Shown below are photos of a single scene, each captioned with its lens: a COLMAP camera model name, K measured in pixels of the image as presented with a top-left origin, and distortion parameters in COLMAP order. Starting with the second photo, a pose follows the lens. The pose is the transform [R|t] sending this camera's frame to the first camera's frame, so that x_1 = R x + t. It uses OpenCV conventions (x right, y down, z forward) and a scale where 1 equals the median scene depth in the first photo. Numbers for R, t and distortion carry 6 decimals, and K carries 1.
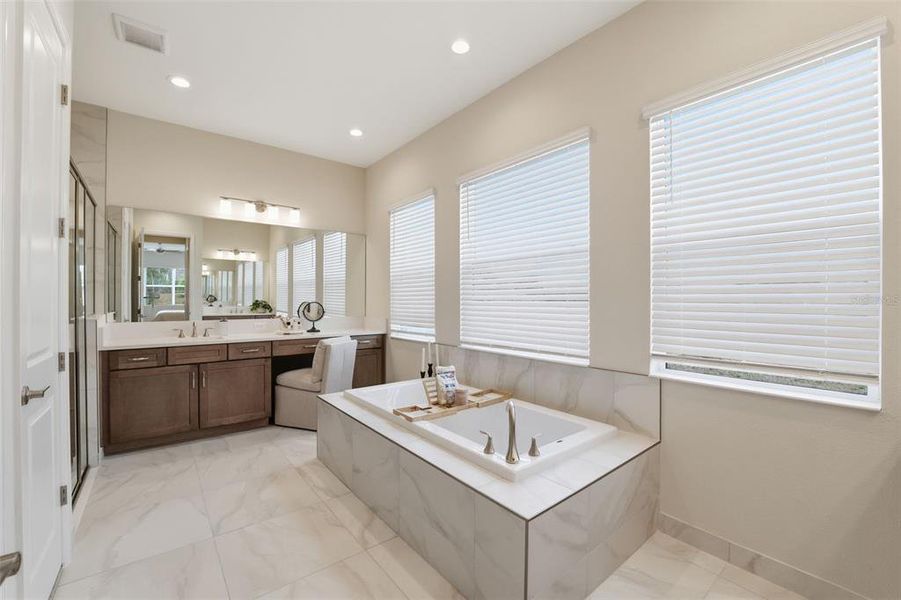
lens RADIAL K [[375.6, 0, 451.1], [0, 375.6, 302.4], [0, 0, 1]] dist [-0.017356, -0.000012]
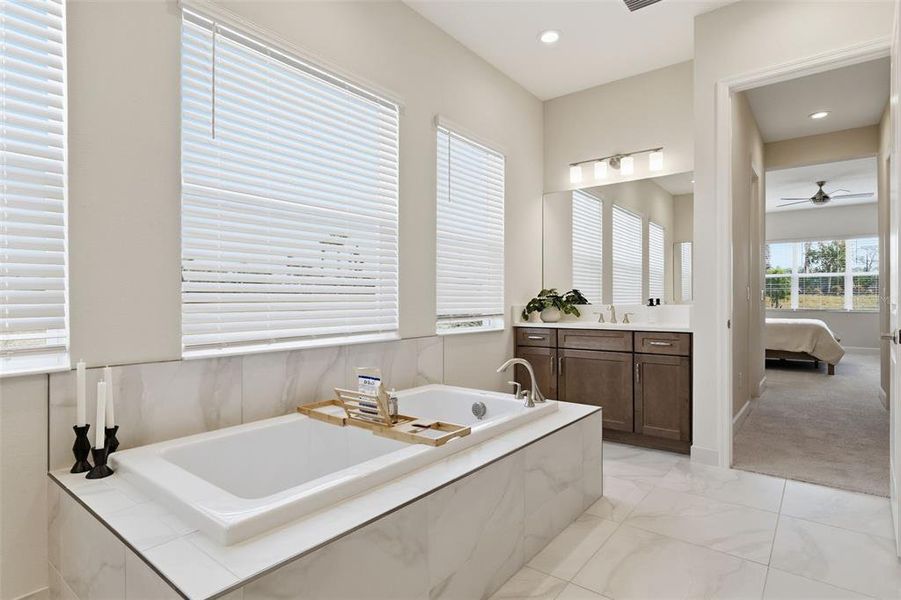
lens RADIAL K [[468.6, 0, 450.6], [0, 468.6, 298.1], [0, 0, 1]] dist [-0.001226, -0.000143]
pose [[-0.230782, 0.001119, 0.973005, -0.839554], [0.002184, 0.999997, -0.000632, 0.059961], [-0.973003, 0.001979, -0.230784, 1.100055]]
